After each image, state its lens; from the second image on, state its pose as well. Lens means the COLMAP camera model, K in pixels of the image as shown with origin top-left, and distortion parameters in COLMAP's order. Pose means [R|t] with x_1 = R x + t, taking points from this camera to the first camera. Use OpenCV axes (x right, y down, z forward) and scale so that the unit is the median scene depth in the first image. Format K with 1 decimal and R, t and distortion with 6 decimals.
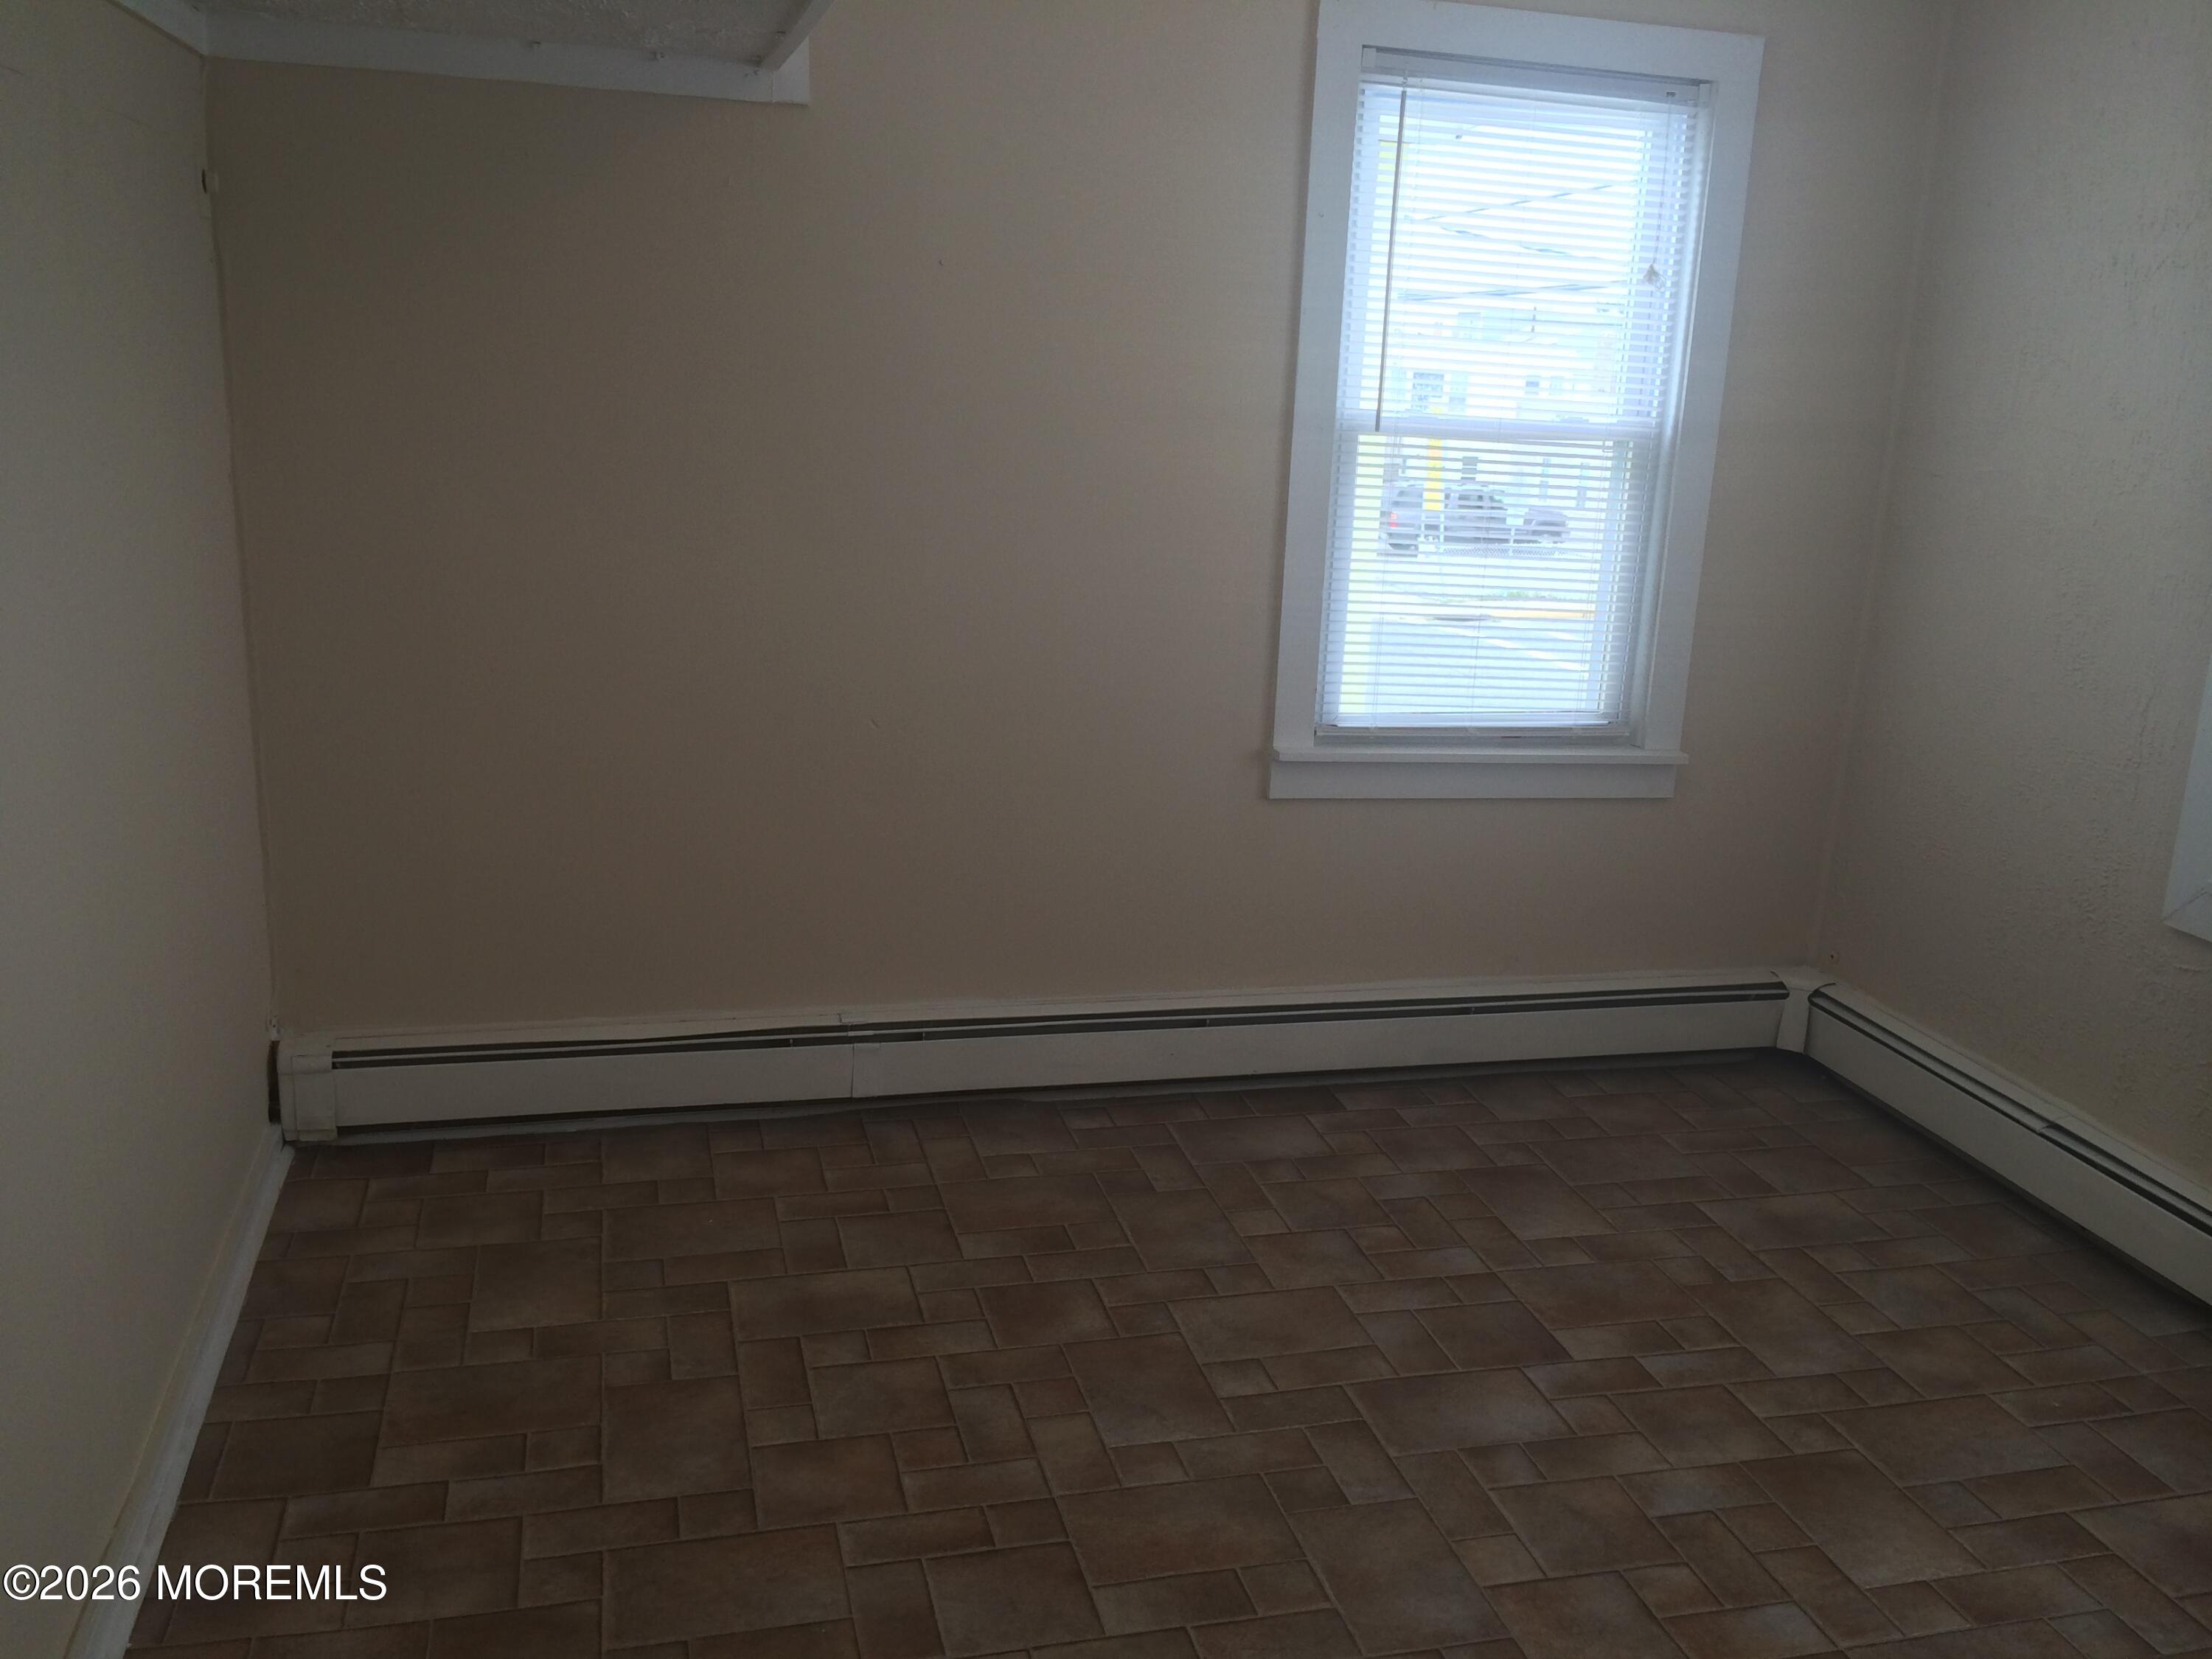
lens RADIAL K [[1936.7, 0, 1097.1], [0, 1936.7, 834.3], [0, 0, 1]] dist [0.100452, -0.119160]
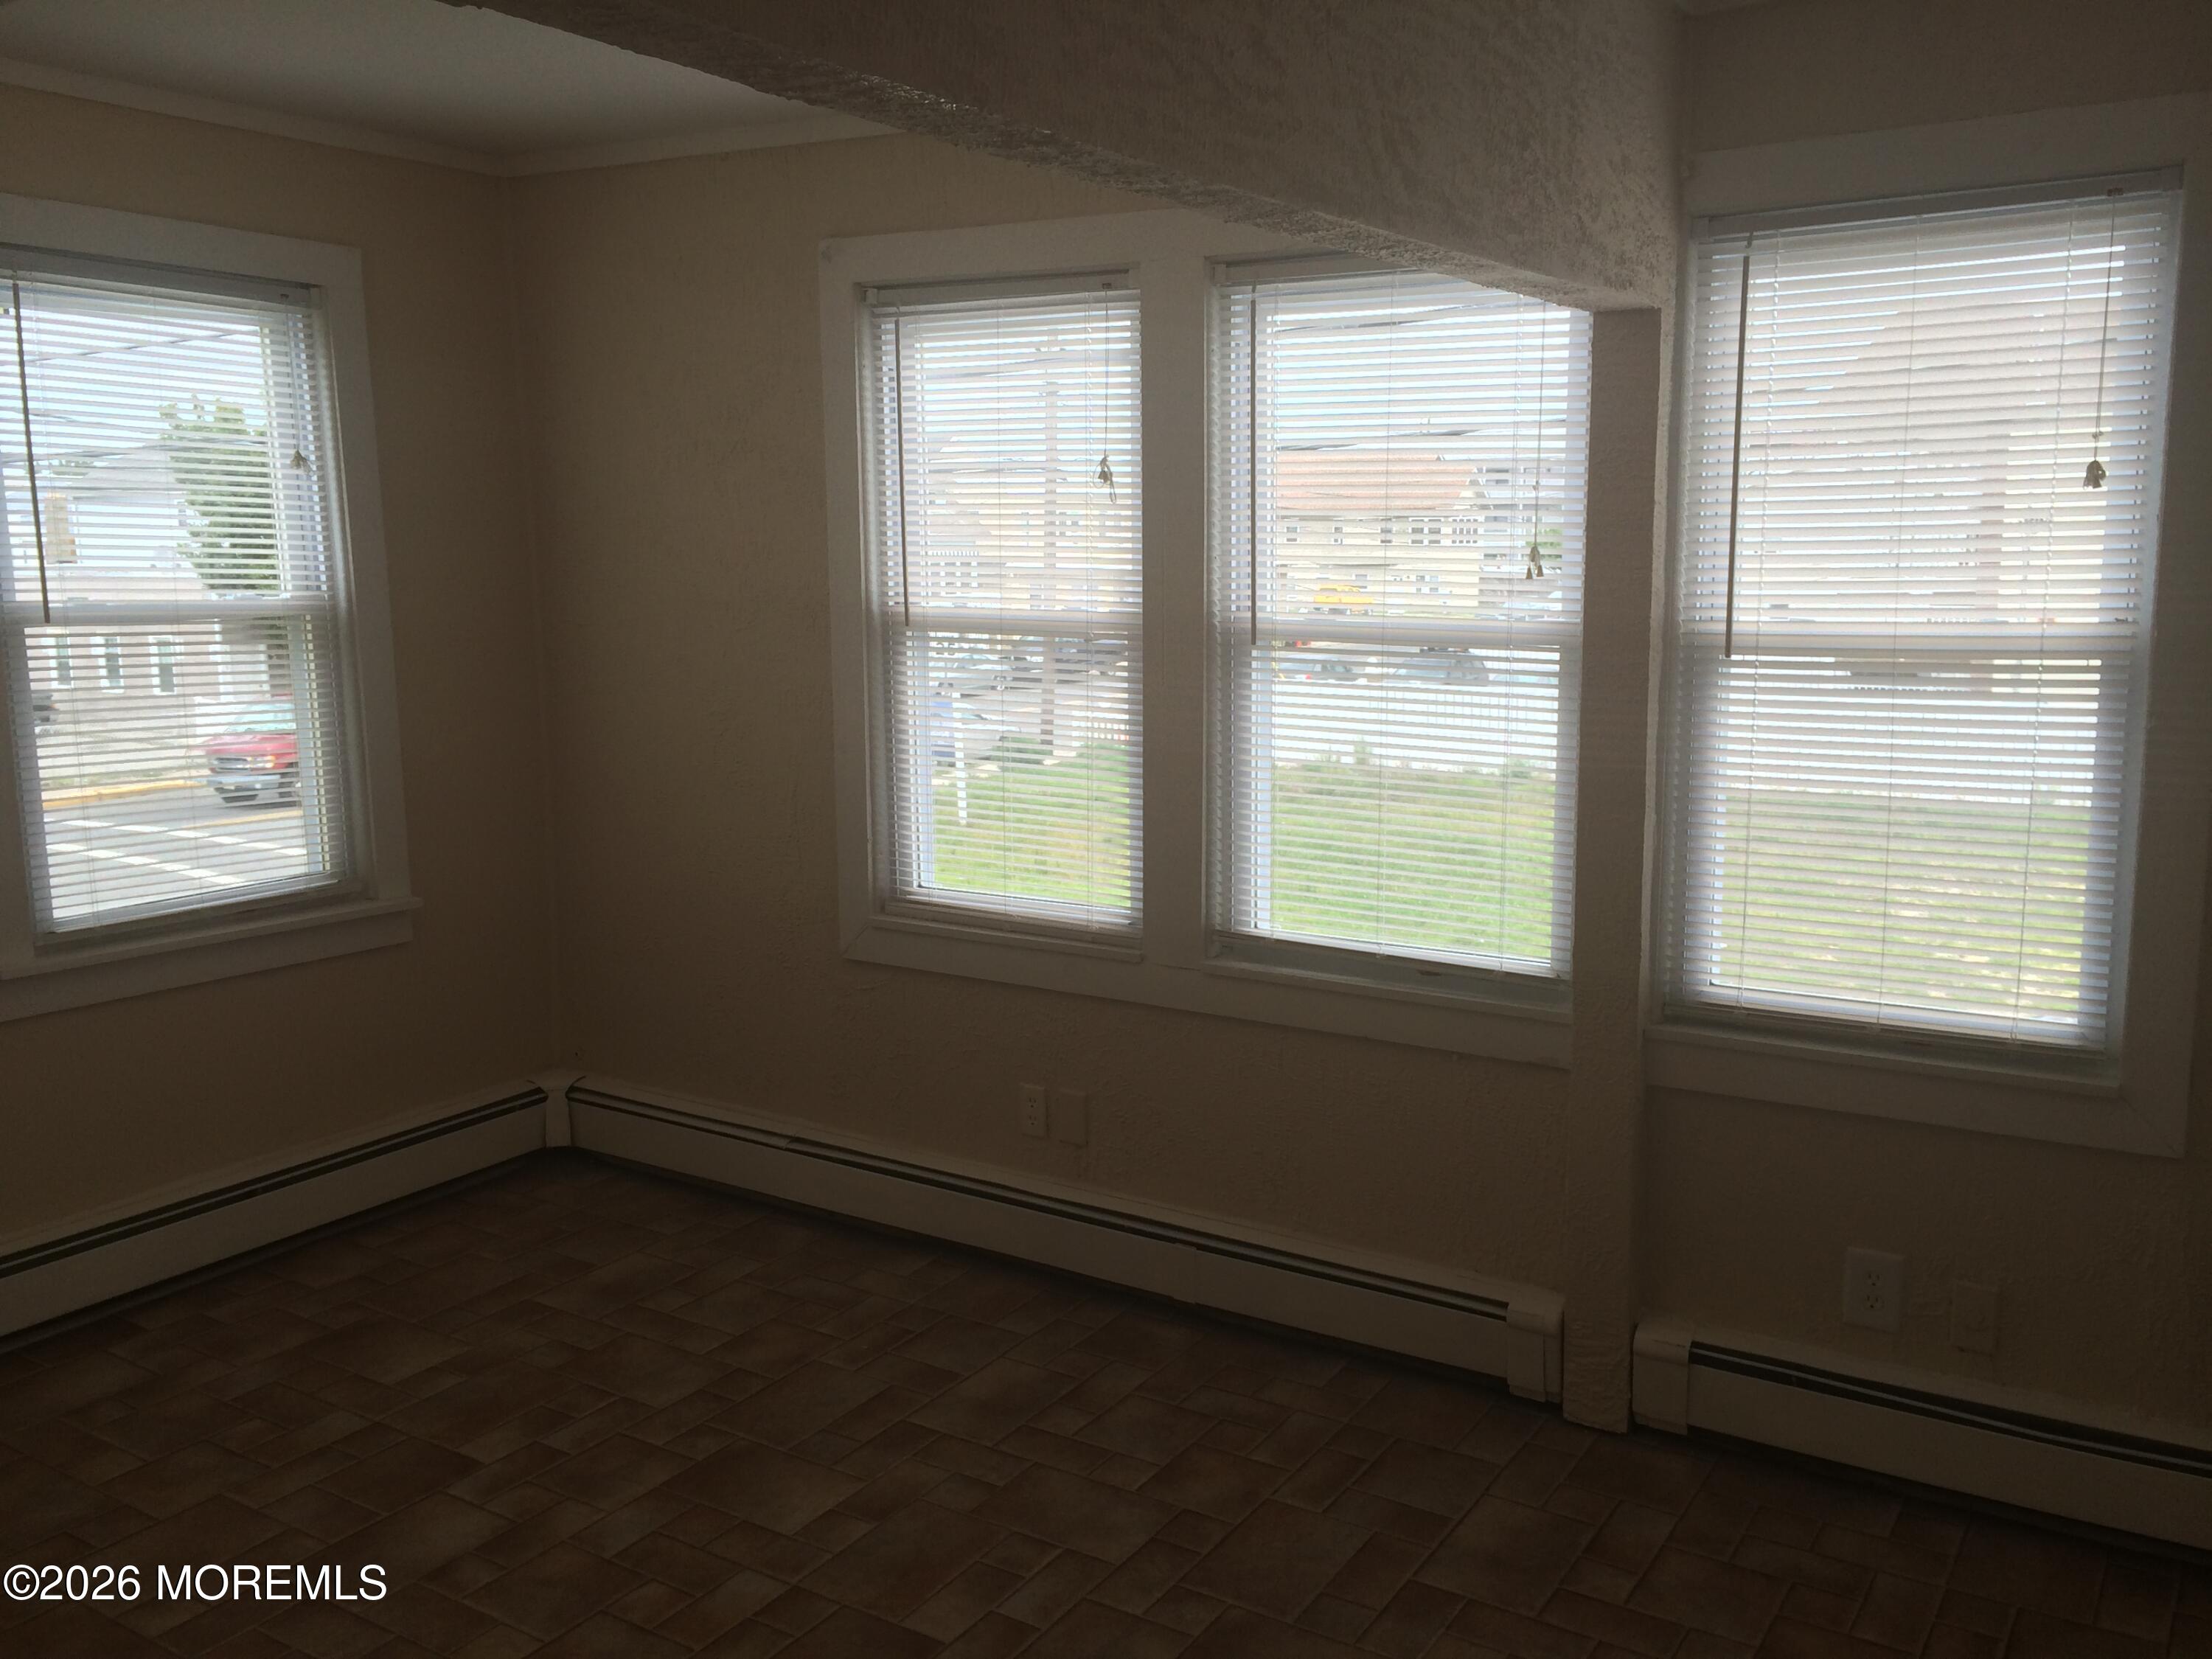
lens RADIAL K [[1936.7, 0, 1124.0], [0, 1936.7, 830.9], [0, 0, 1]] dist [0.100452, -0.119160]
pose [[0.731384, -0.154595, 0.664212, -0.130181], [0.207282, 0.978281, -0.000550, 0.003869], [-0.649701, 0.138082, 0.747544, -0.056985]]
